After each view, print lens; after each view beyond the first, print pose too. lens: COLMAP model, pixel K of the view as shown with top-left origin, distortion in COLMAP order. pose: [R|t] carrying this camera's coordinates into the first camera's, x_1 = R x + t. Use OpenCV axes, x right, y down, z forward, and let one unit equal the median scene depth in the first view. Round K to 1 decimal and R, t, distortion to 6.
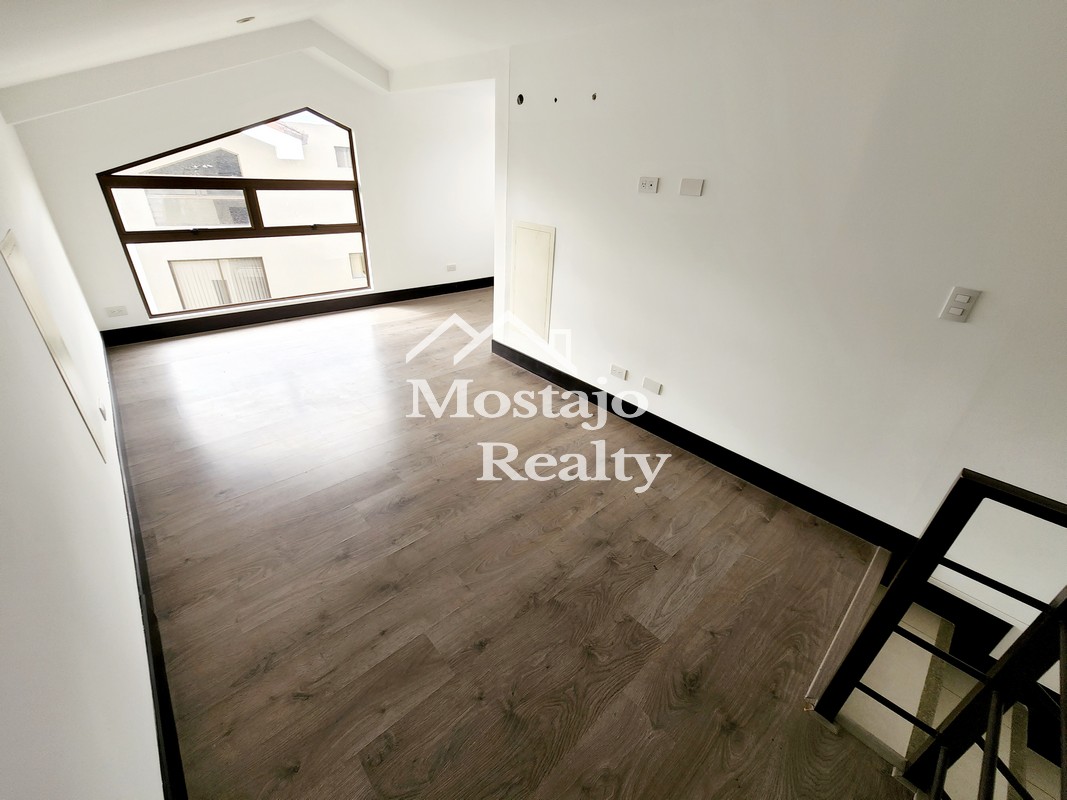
lens RADIAL K [[437.3, 0, 537.4], [0, 437.3, 399.0], [0, 0, 1]] dist [-0.004670, -0.000568]
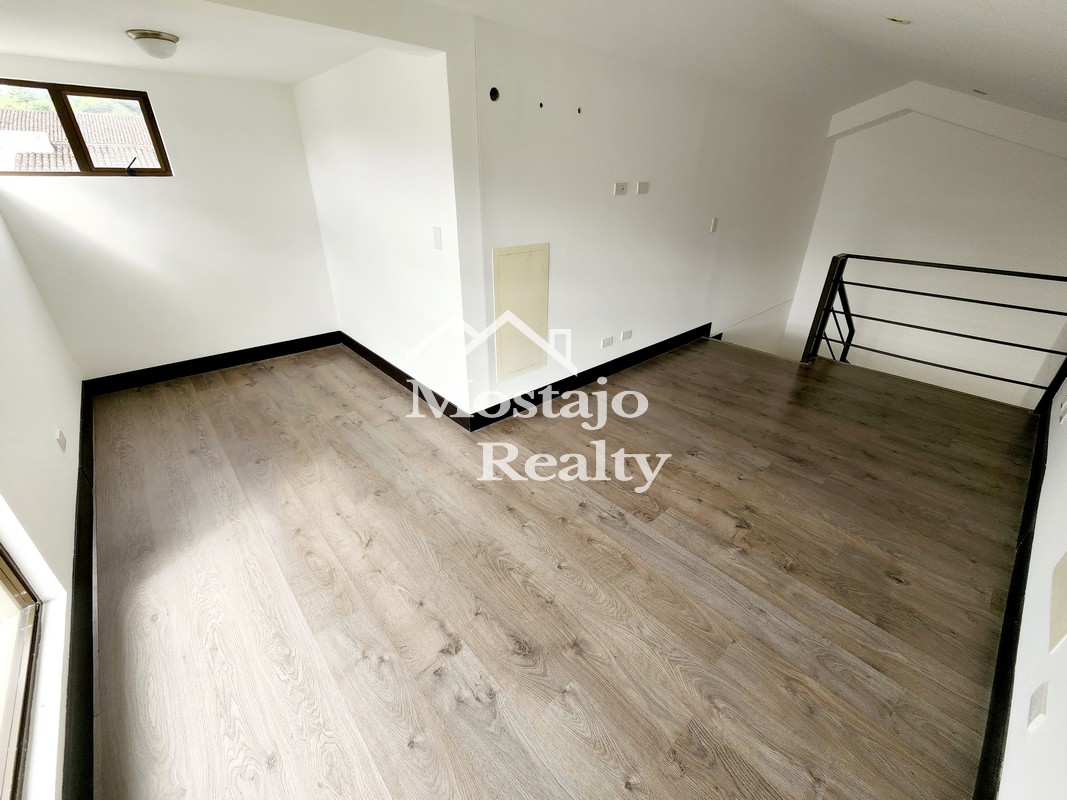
lens RADIAL K [[437.3, 0, 536.3], [0, 437.3, 398.2], [0, 0, 1]] dist [-0.004670, -0.000568]
pose [[0.009859, -0.505369, 0.862847, -1.222978], [0.460132, 0.768399, 0.444794, -0.743540], [-0.887796, 0.392638, 0.240112, 1.221848]]
